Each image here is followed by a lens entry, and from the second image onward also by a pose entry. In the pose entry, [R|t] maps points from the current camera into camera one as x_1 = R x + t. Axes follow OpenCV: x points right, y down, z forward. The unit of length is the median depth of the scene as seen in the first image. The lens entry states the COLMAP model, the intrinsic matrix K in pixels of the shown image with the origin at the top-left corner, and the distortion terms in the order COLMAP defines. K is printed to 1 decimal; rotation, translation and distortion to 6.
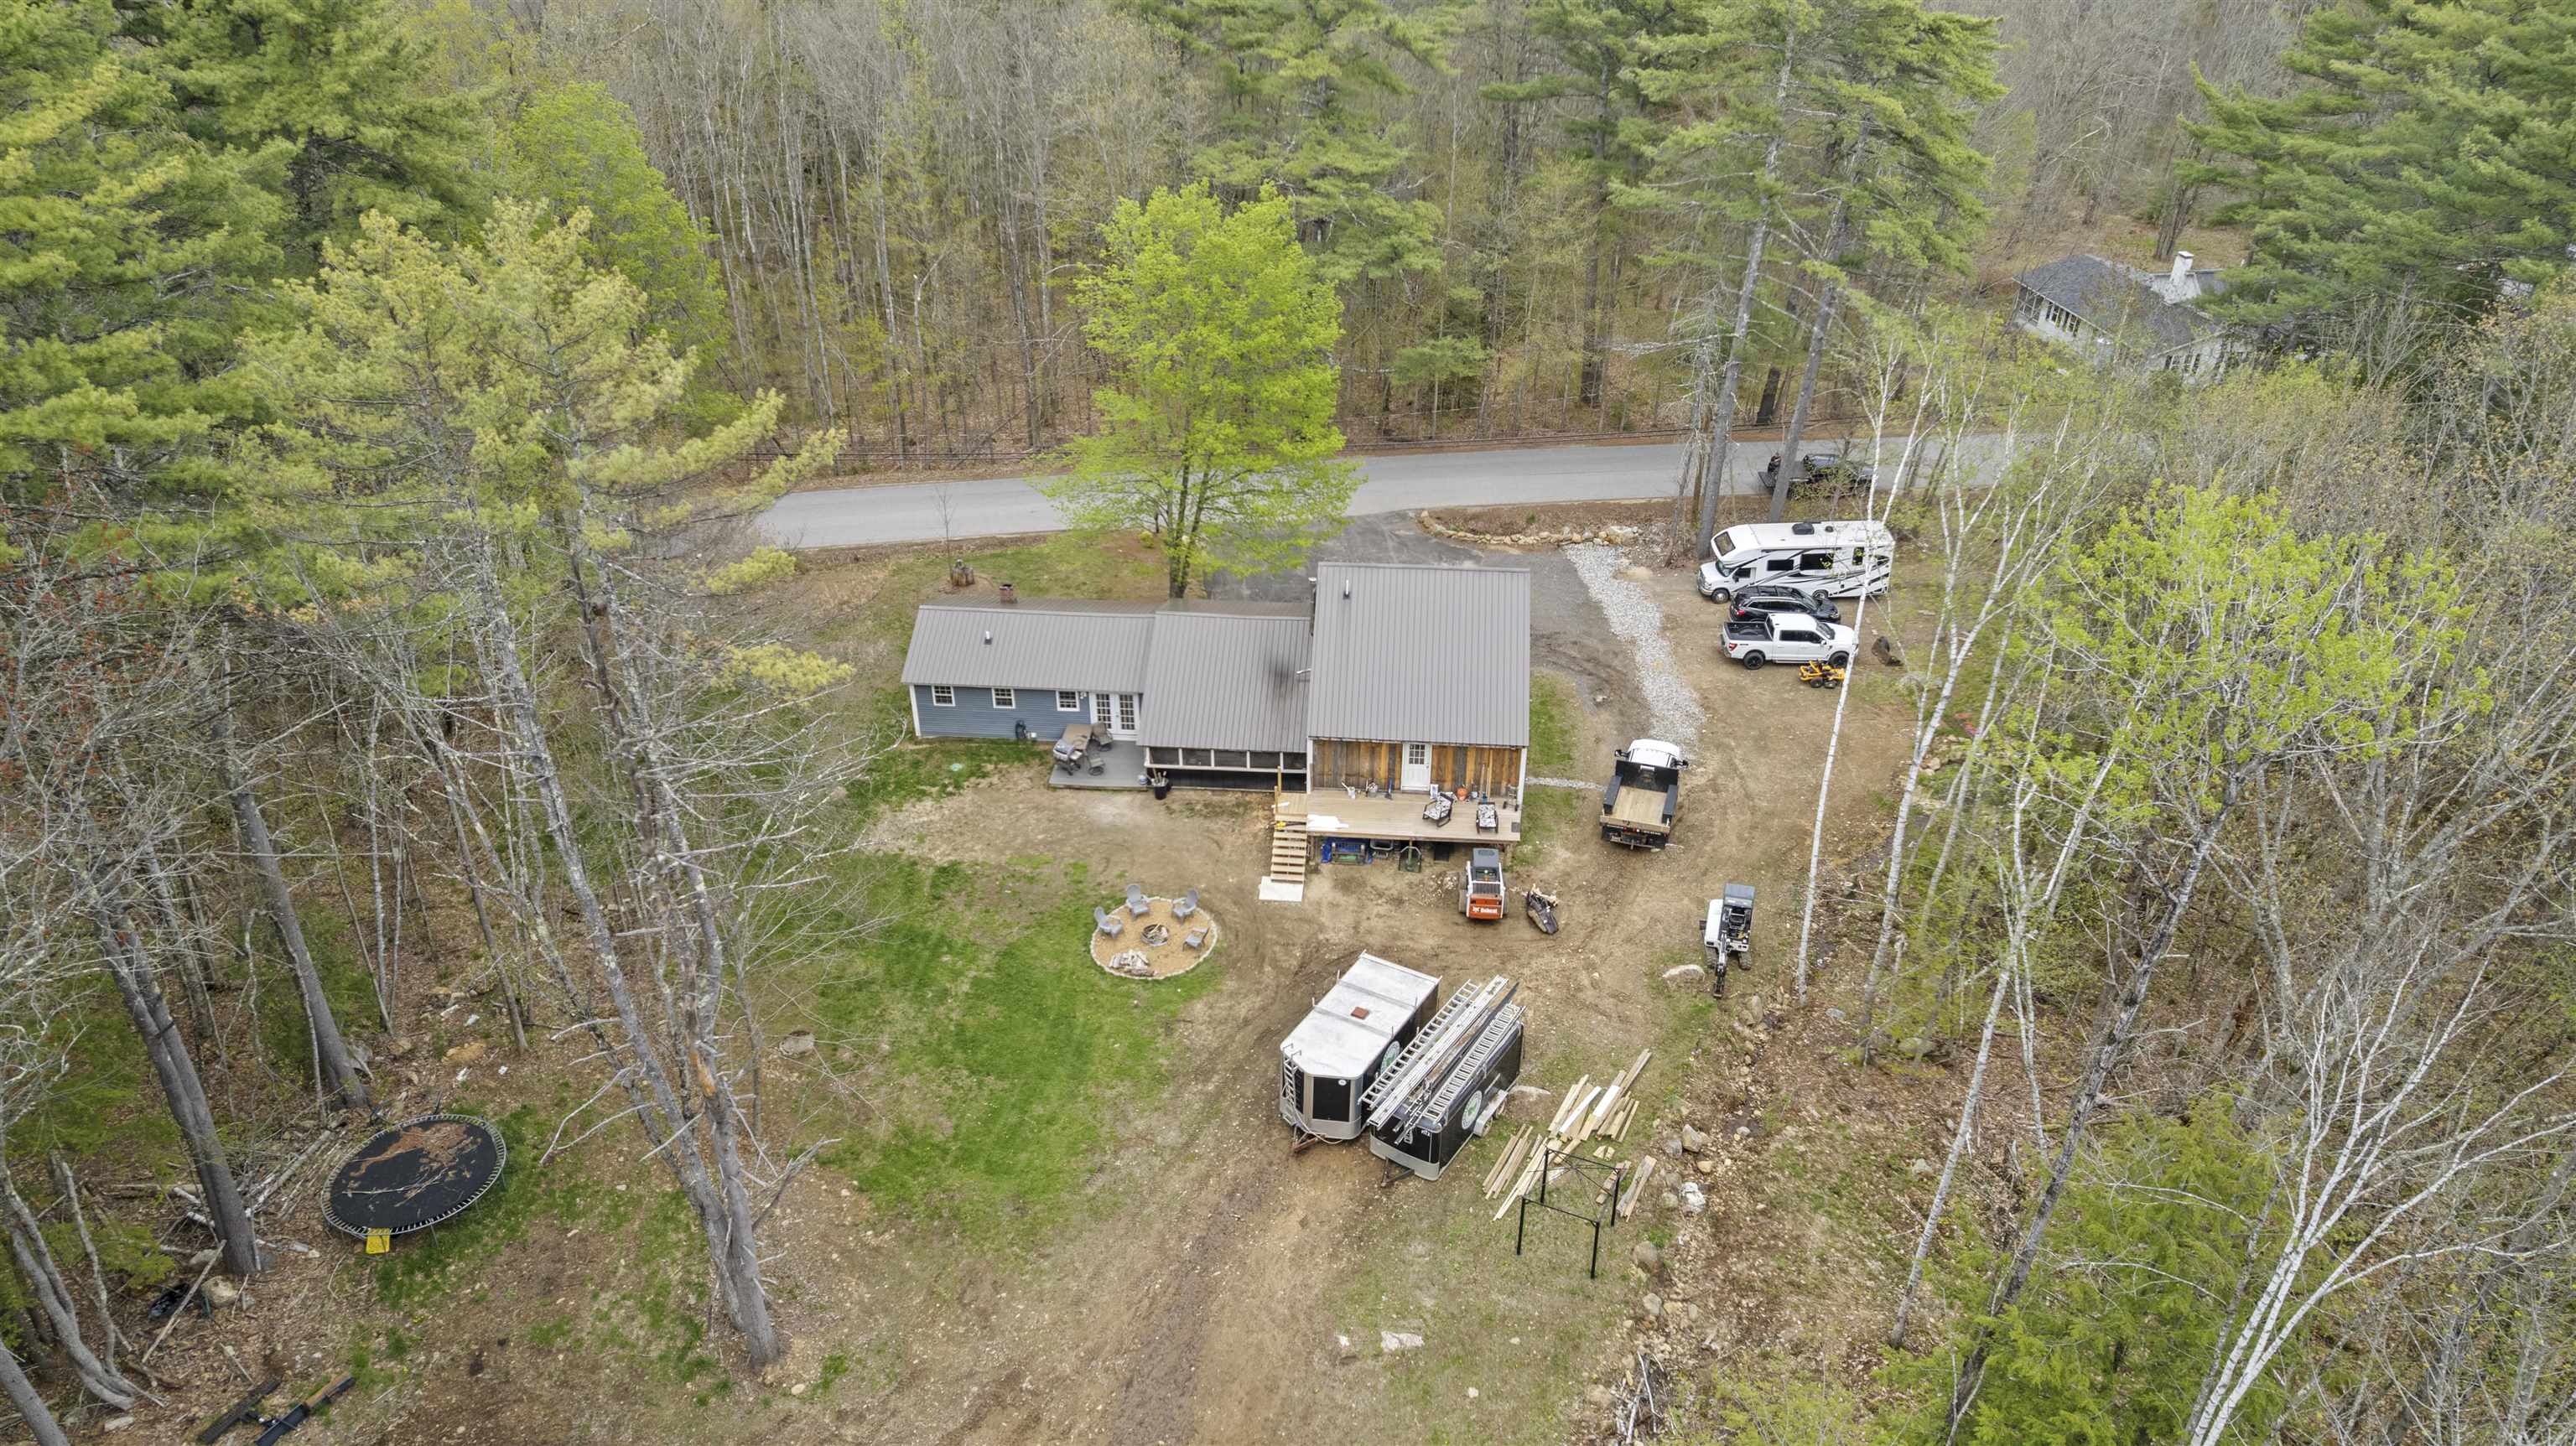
lens RADIAL K [[1641.6, 0, 1288.0], [0, 1641.6, 723.0], [0, 0, 1]] dist [-0.075479, 0.066131]
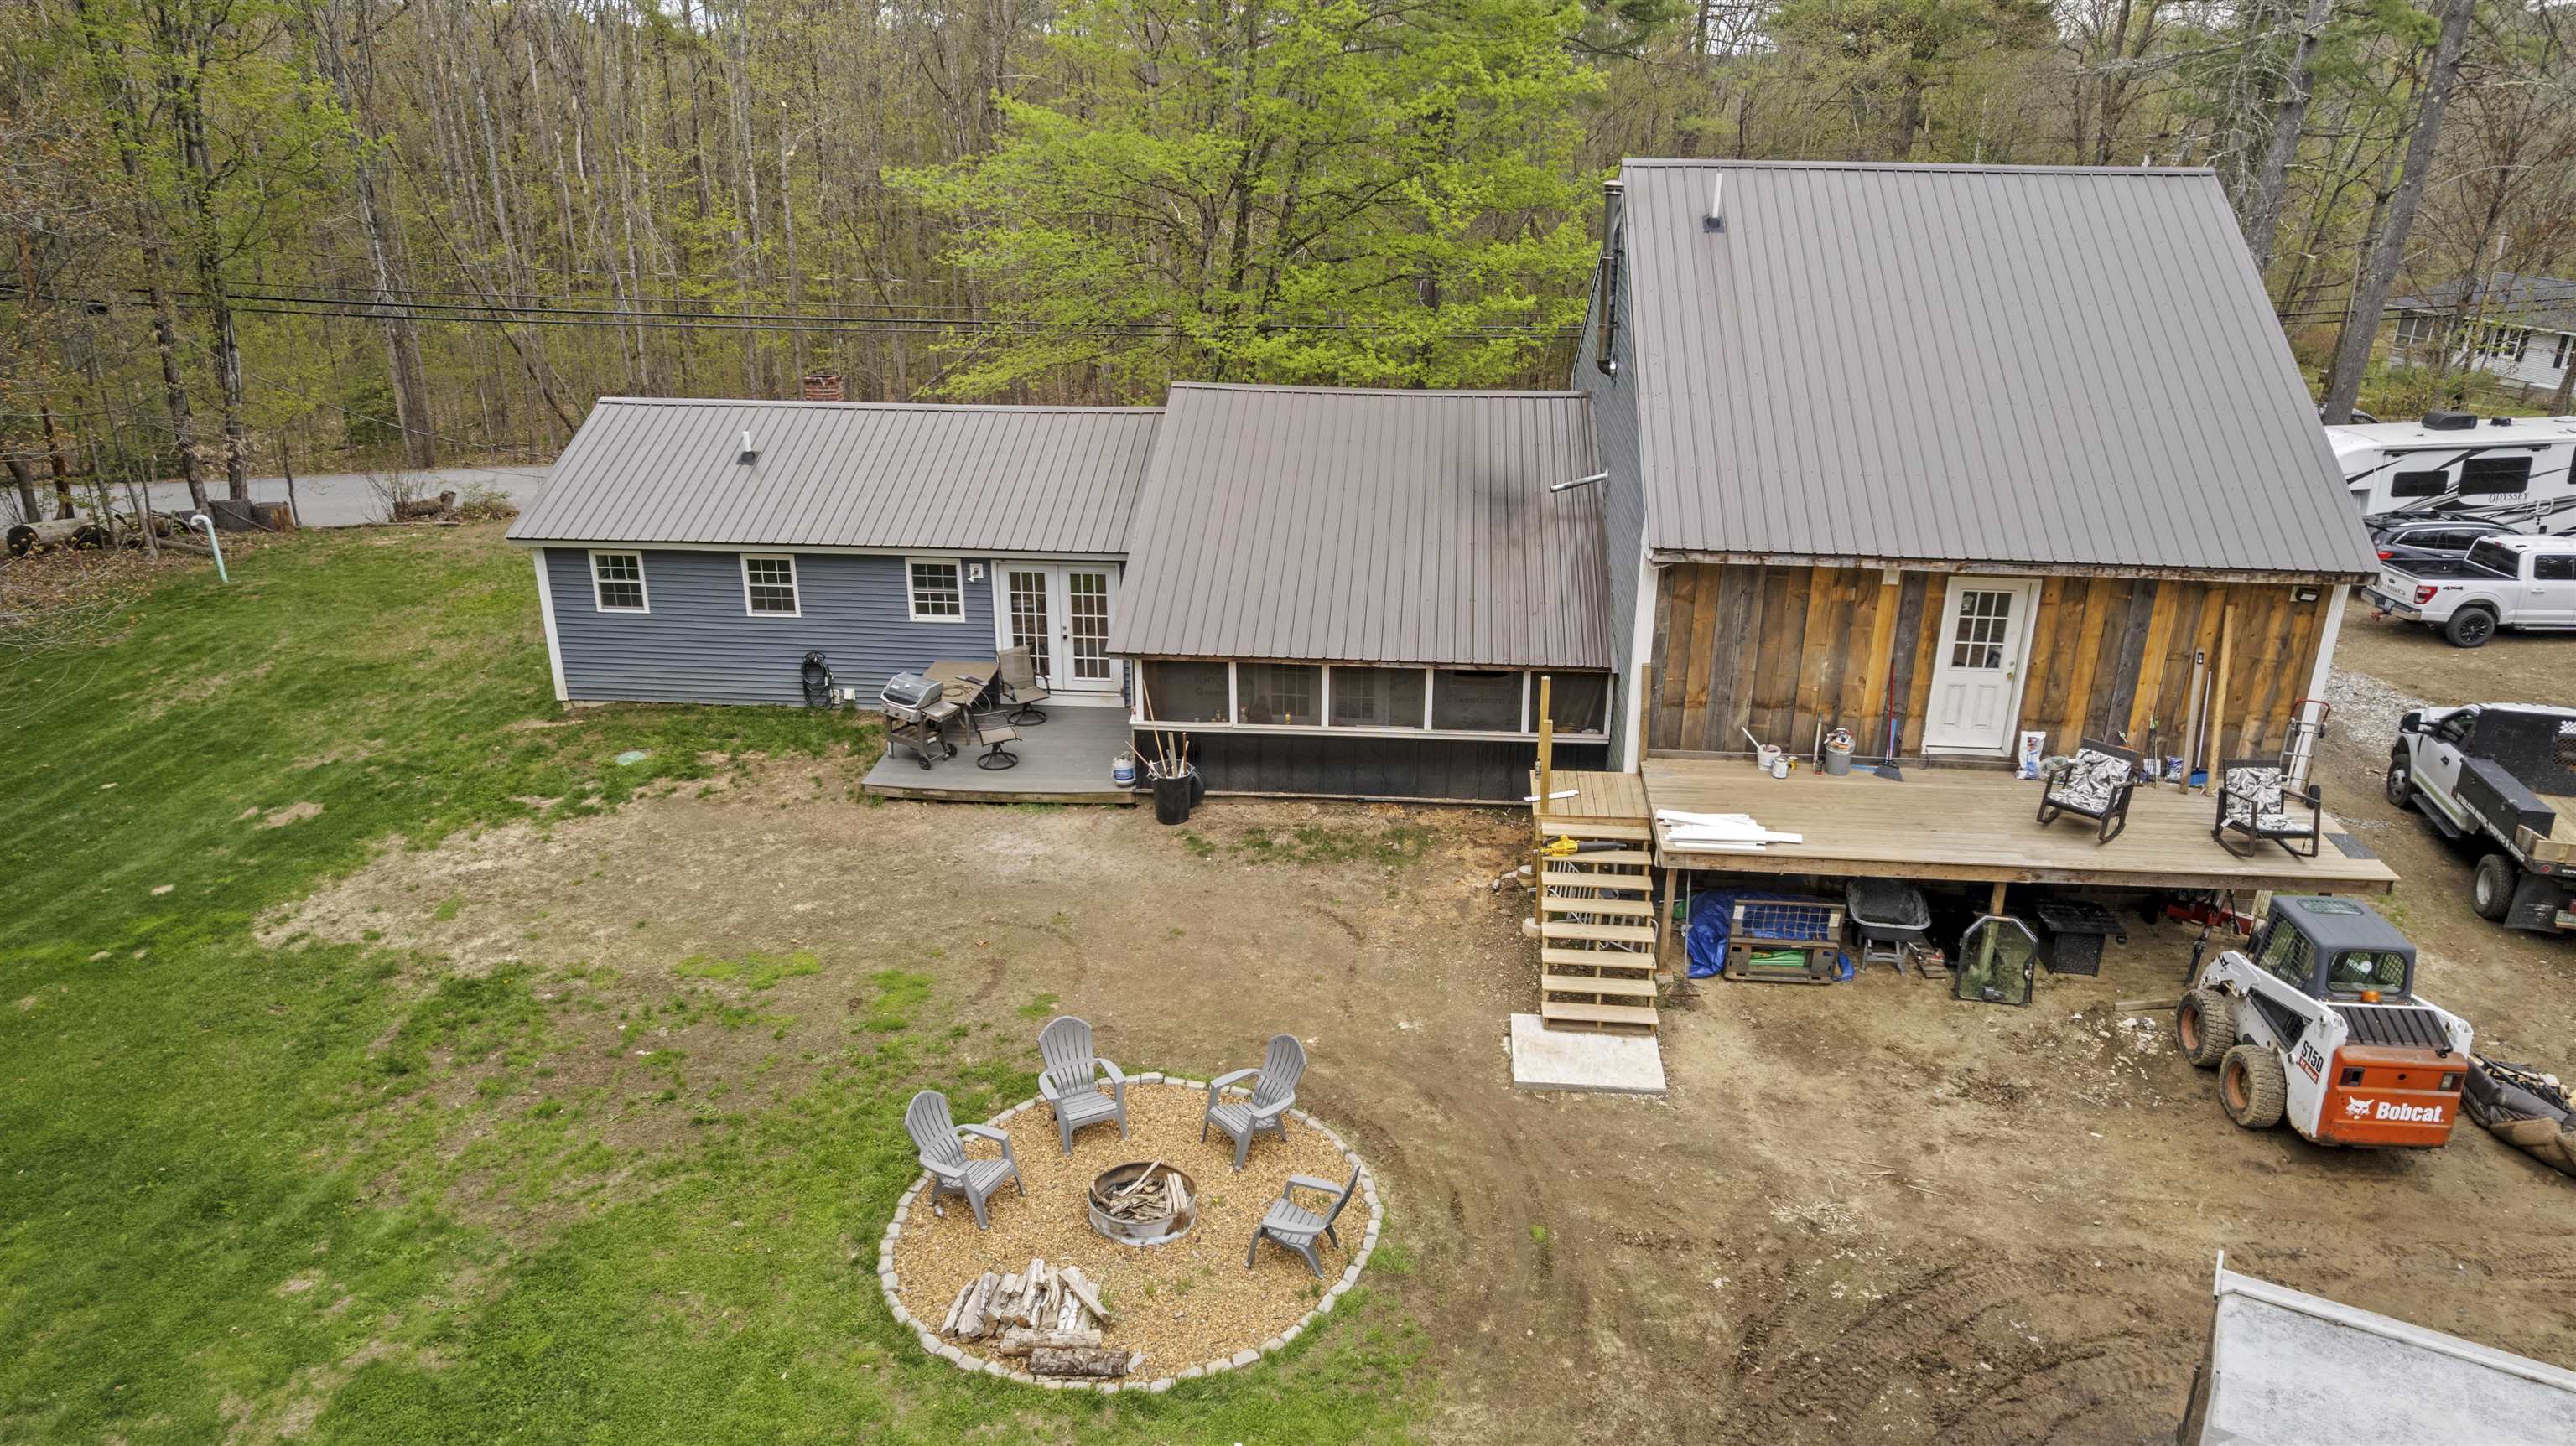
lens RADIAL K [[1641.6, 0, 1288.0], [0, 1641.6, 723.0], [0, 0, 1]] dist [-0.075479, 0.066131]
pose [[0.999916, 0.005019, -0.011912, -0.050607], [-0.007300, 0.979784, -0.199923, 0.097645], [0.010668, 0.199993, 0.979739, 0.673402]]
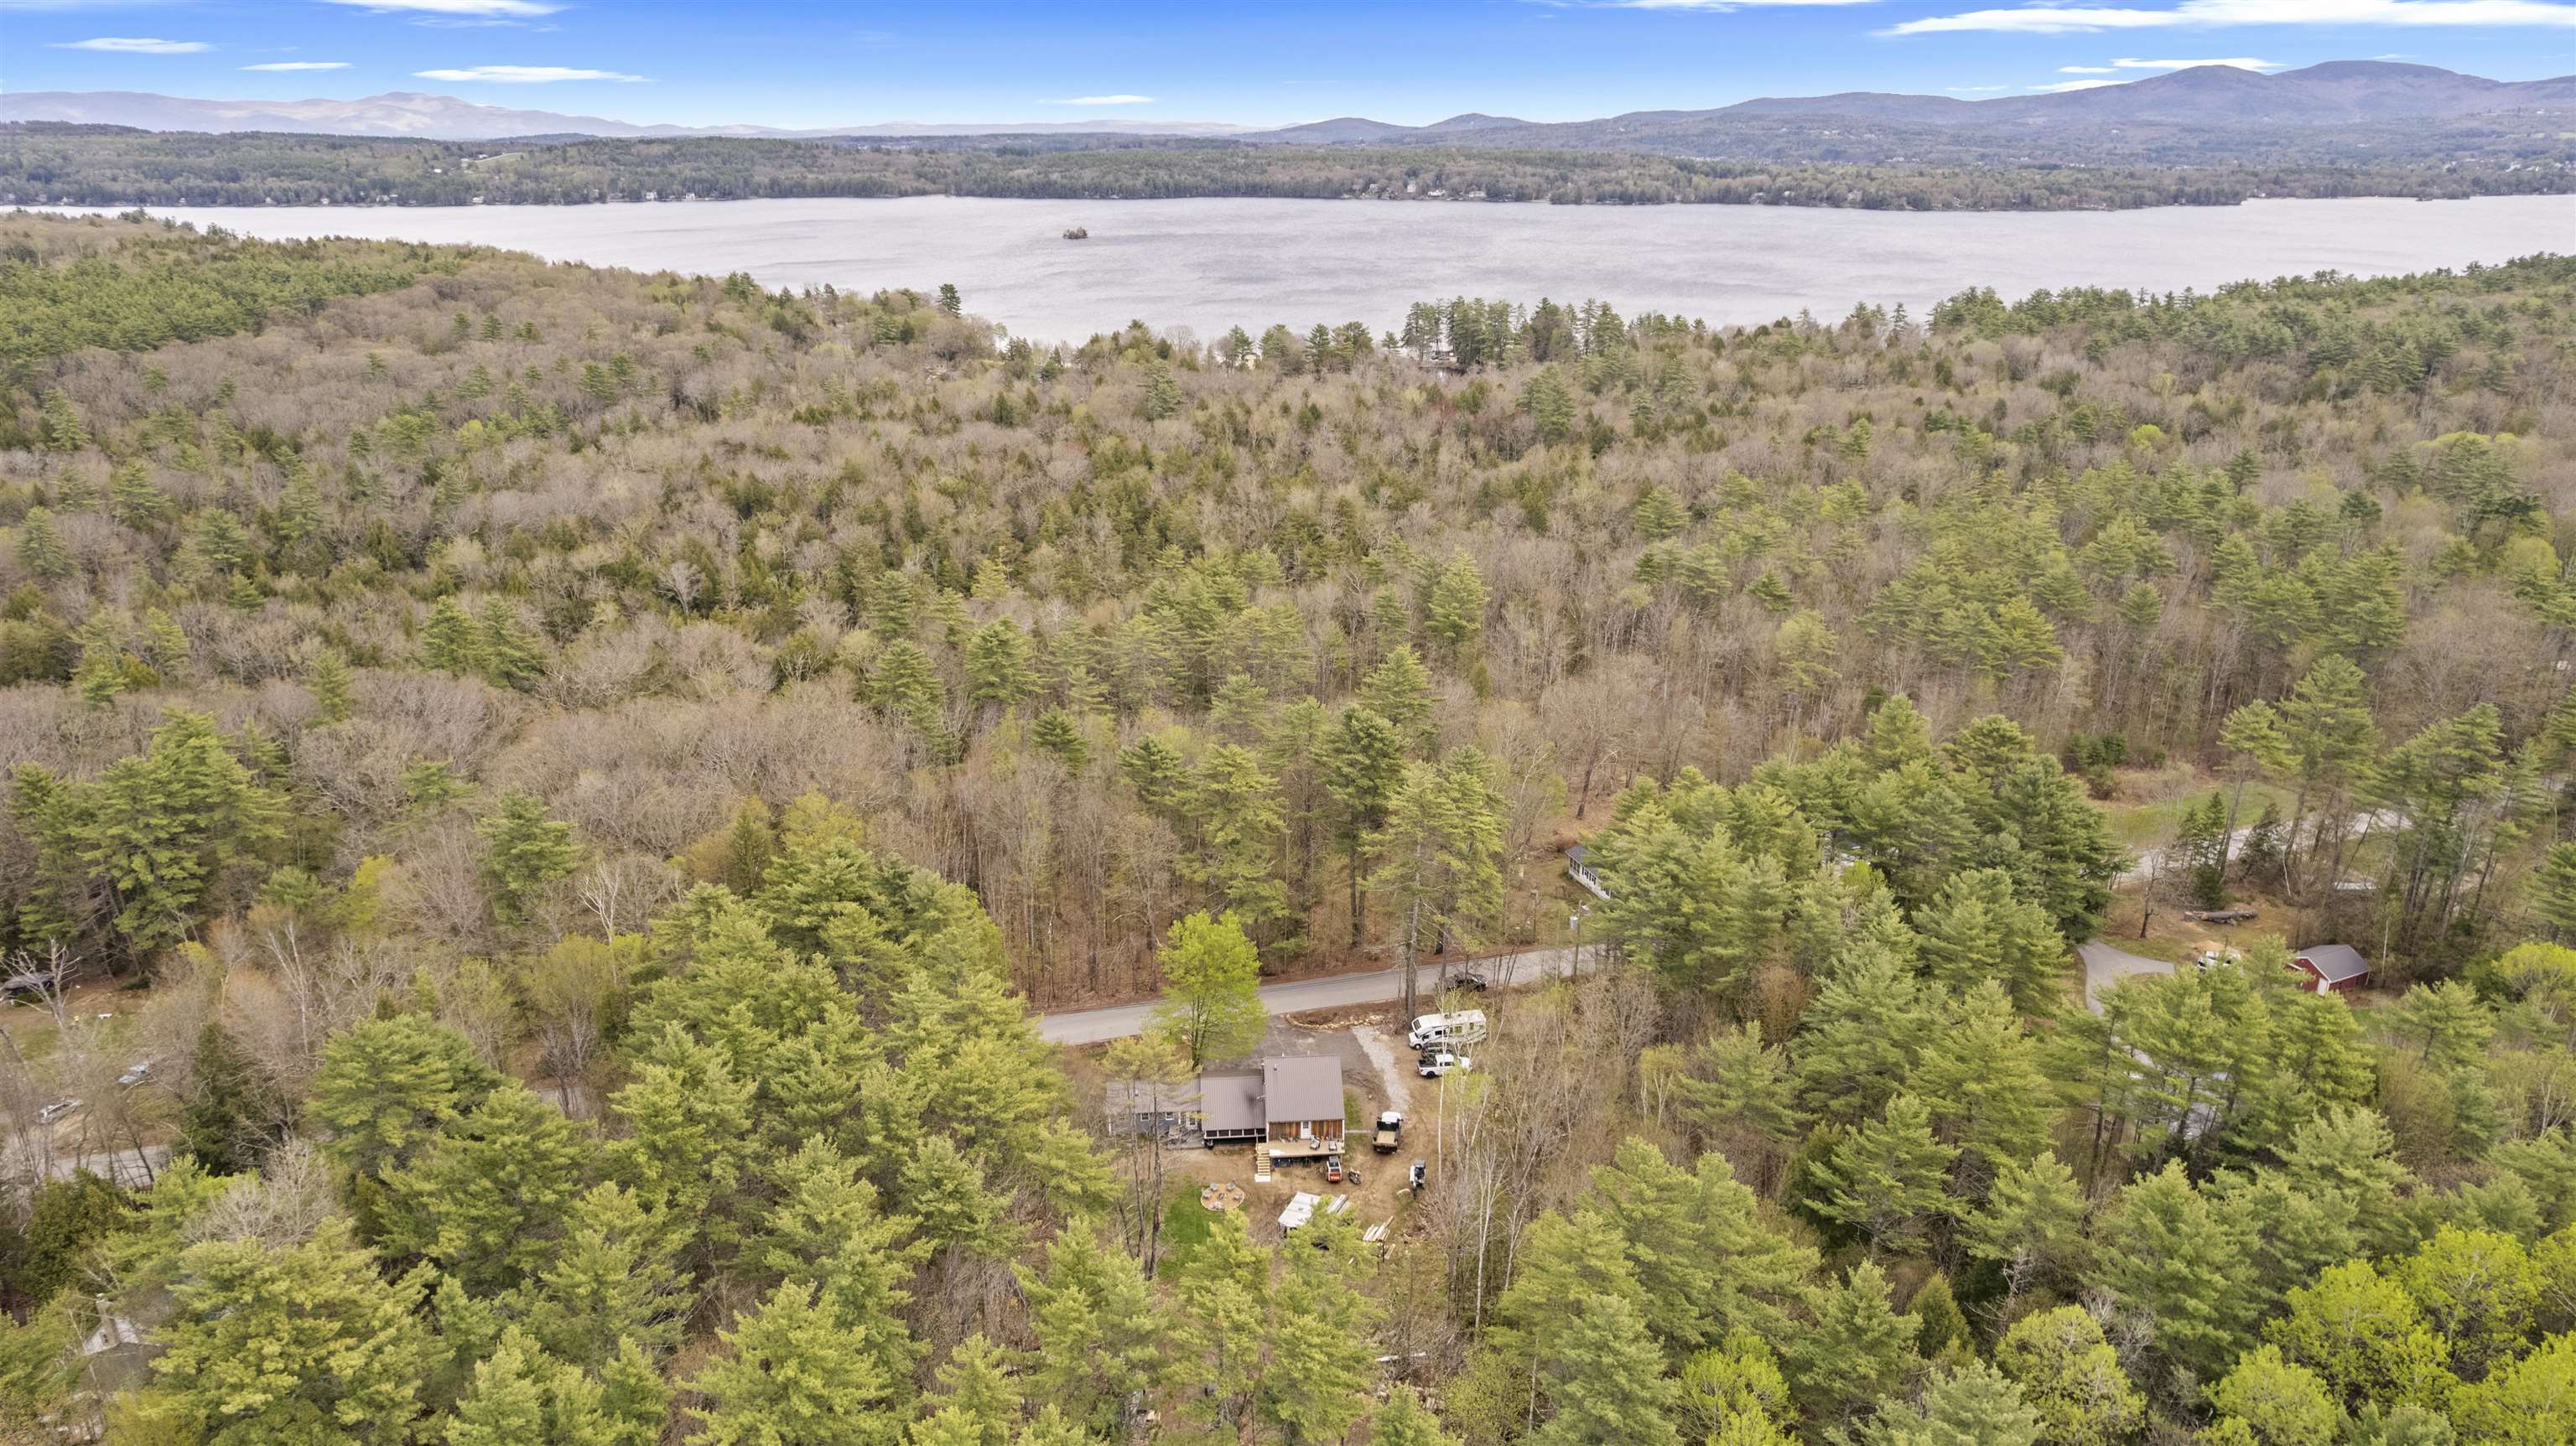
lens RADIAL K [[1641.6, 0, 1288.0], [0, 1641.6, 723.0], [0, 0, 1]] dist [-0.075479, 0.066131]
pose [[0.989398, -0.053983, 0.134822, -0.282870], [0.083051, 0.971882, -0.220335, -0.035114], [-0.119137, 0.229197, 0.966062, -1.803790]]
